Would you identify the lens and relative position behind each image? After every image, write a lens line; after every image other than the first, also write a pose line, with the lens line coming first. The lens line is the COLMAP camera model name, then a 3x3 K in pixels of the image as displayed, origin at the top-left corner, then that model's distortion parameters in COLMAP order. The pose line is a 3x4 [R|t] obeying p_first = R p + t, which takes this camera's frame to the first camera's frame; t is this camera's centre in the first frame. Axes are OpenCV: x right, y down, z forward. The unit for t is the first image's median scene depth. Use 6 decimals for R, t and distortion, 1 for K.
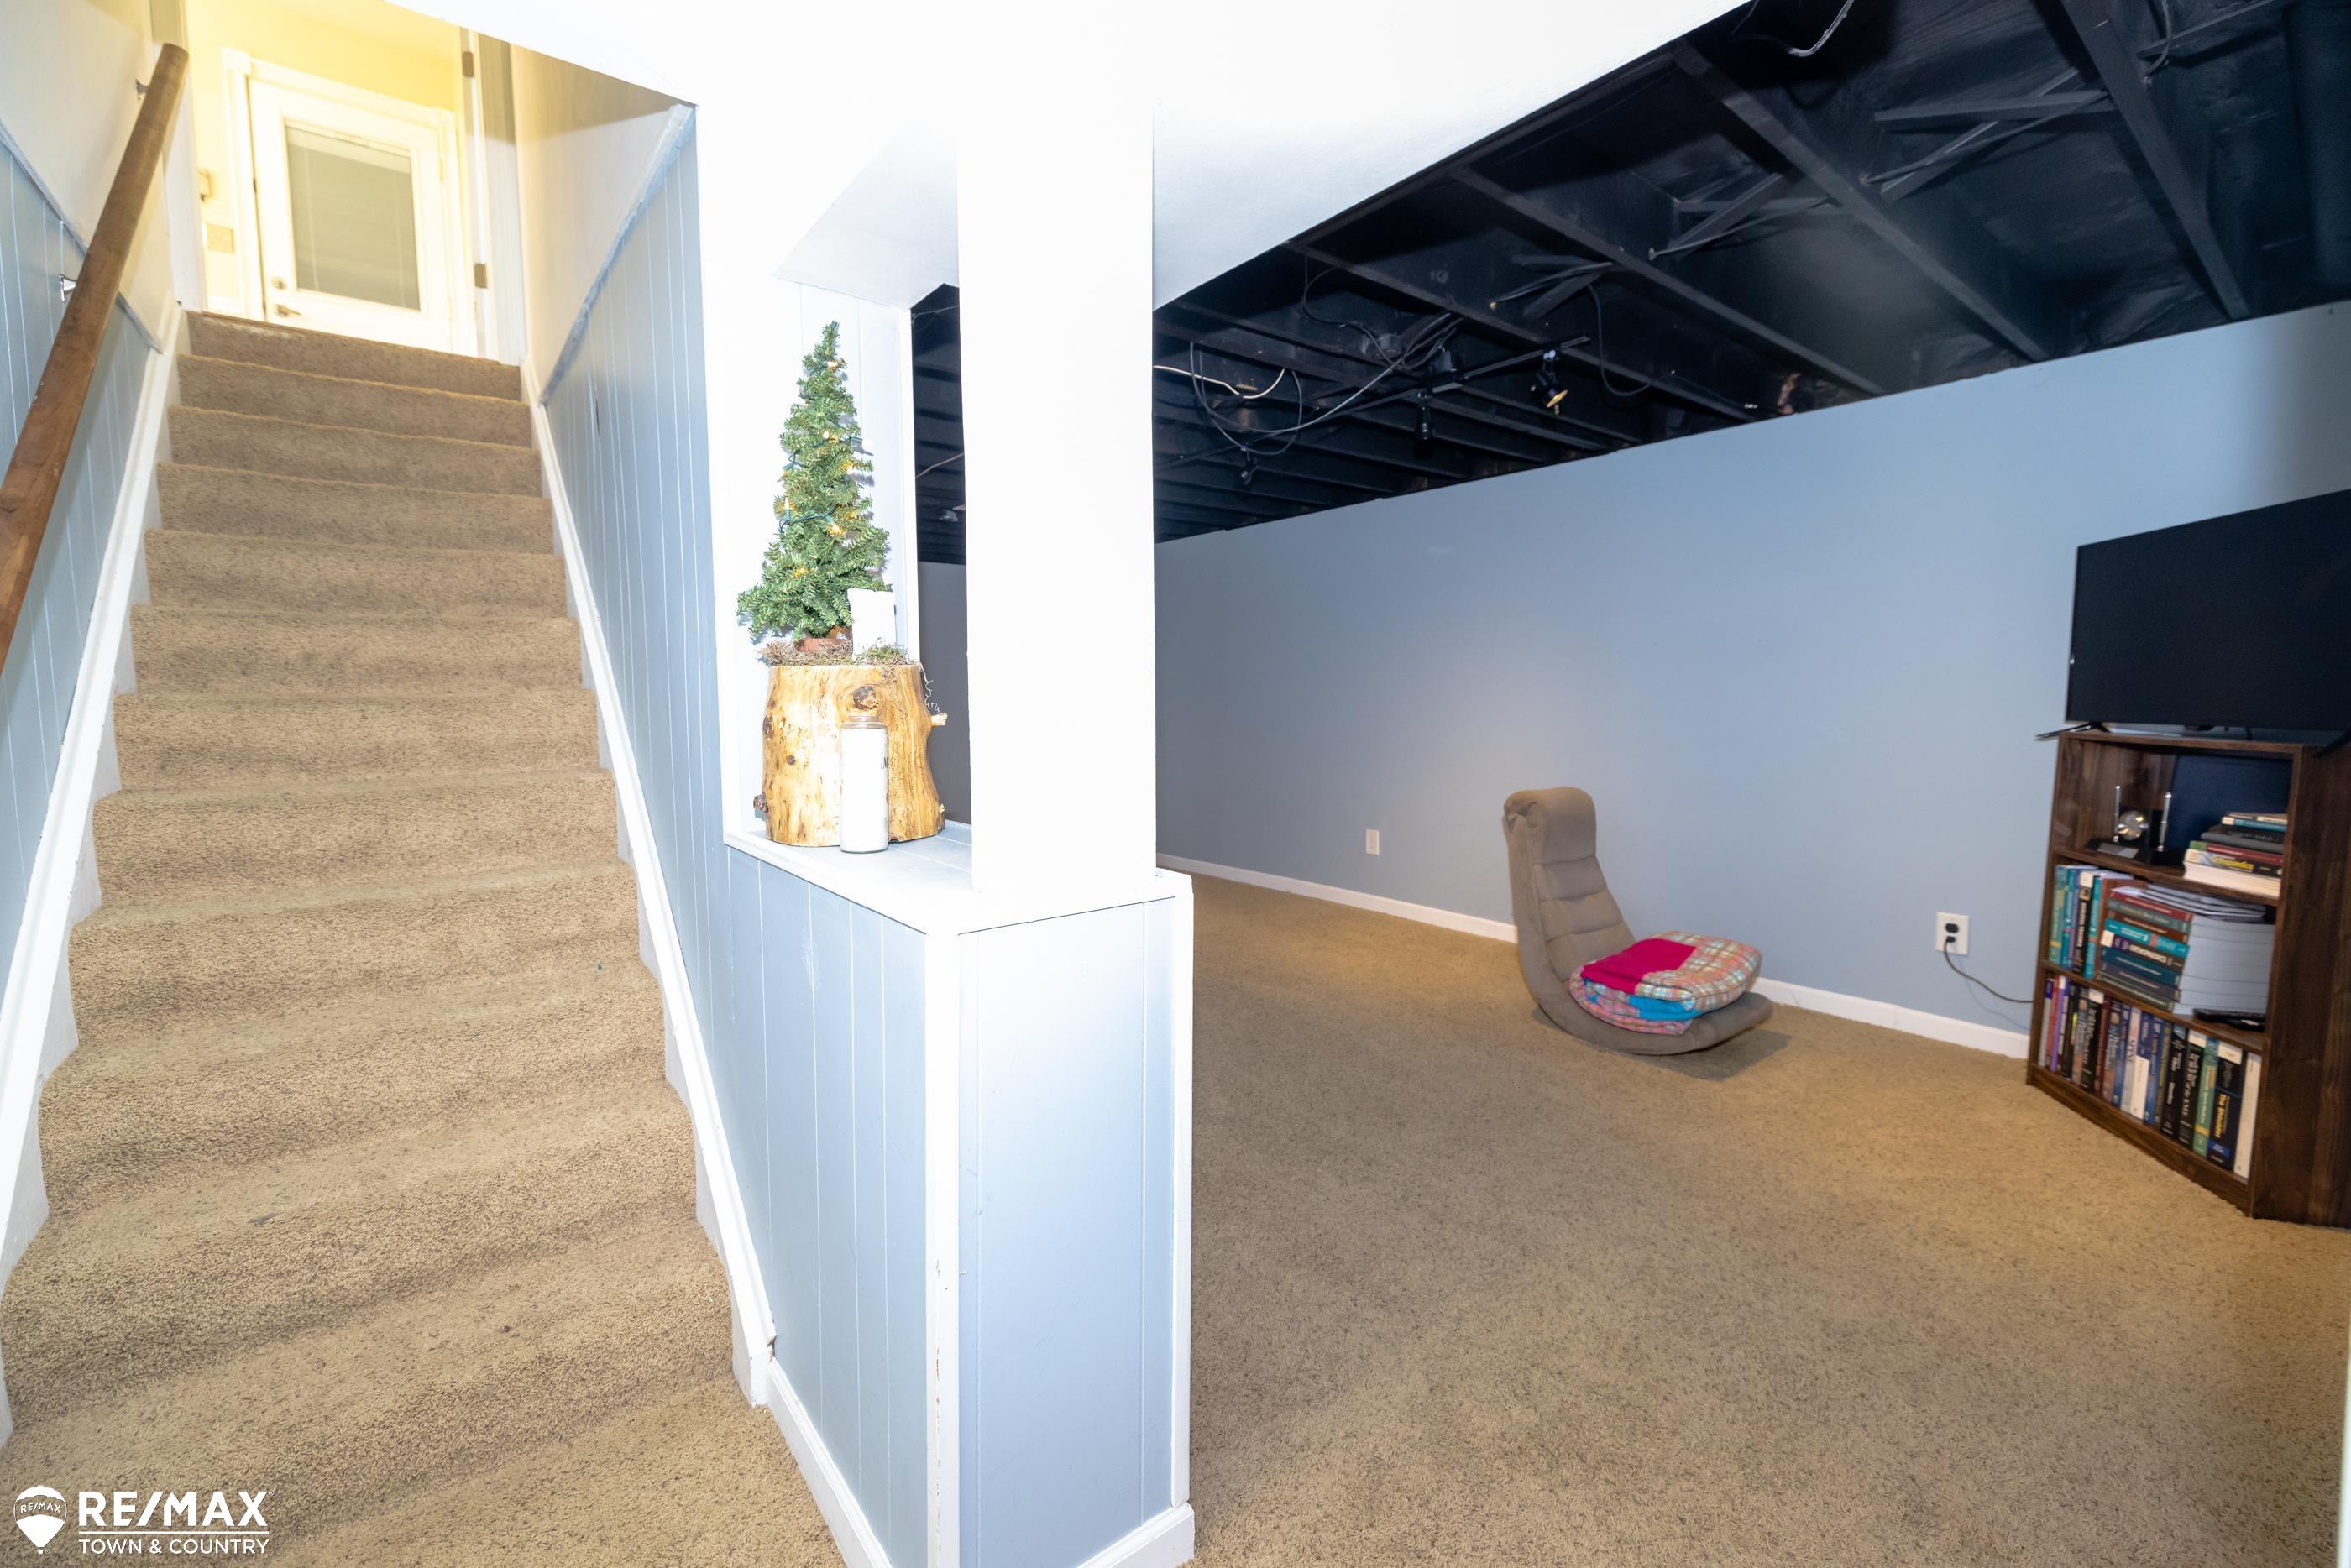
lens RADIAL K [[980.0, 0, 1172.2], [0, 980.0, 778.8], [0, 0, 1]] dist [0.001693, -0.000587]
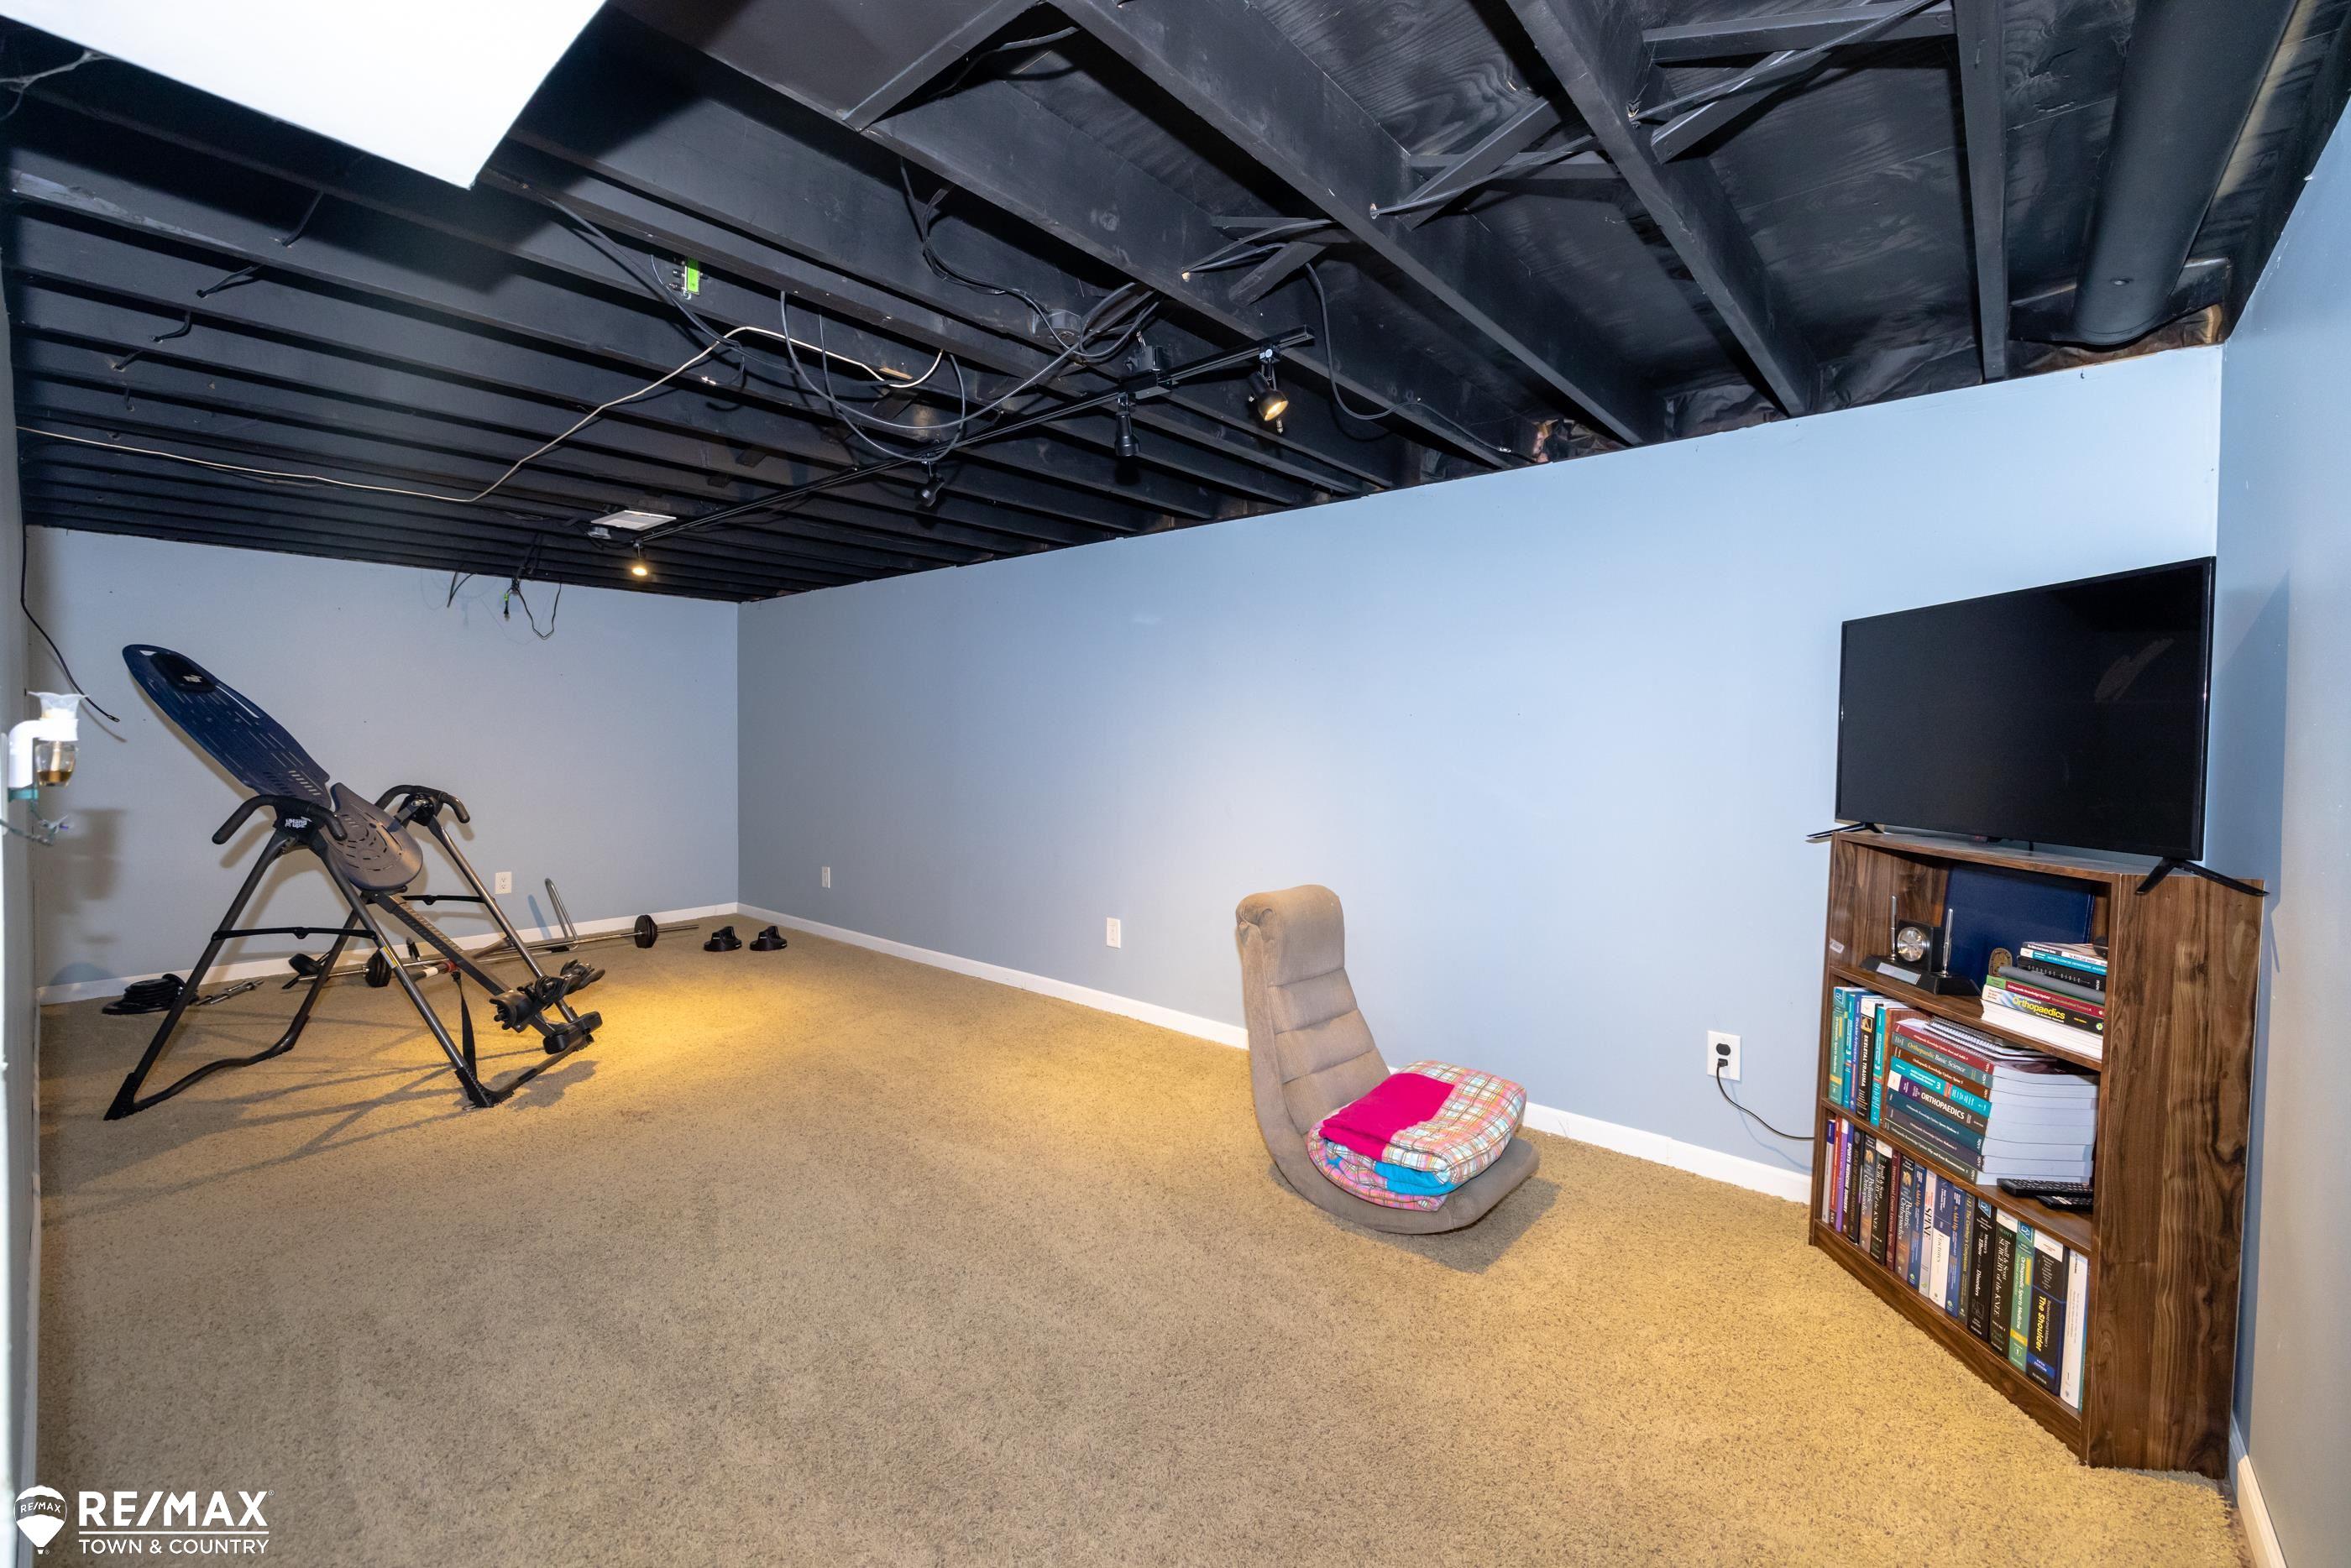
lens RADIAL K [[980.0, 0, 1176.5], [0, 980.0, 783.3], [0, 0, 1]] dist [0.001693, -0.000587]
pose [[0.980358, 0.004999, 0.197161, 0.159131], [0.002903, 0.999205, -0.039770, -0.057694], [-0.197203, 0.039561, 0.979564, 0.255845]]
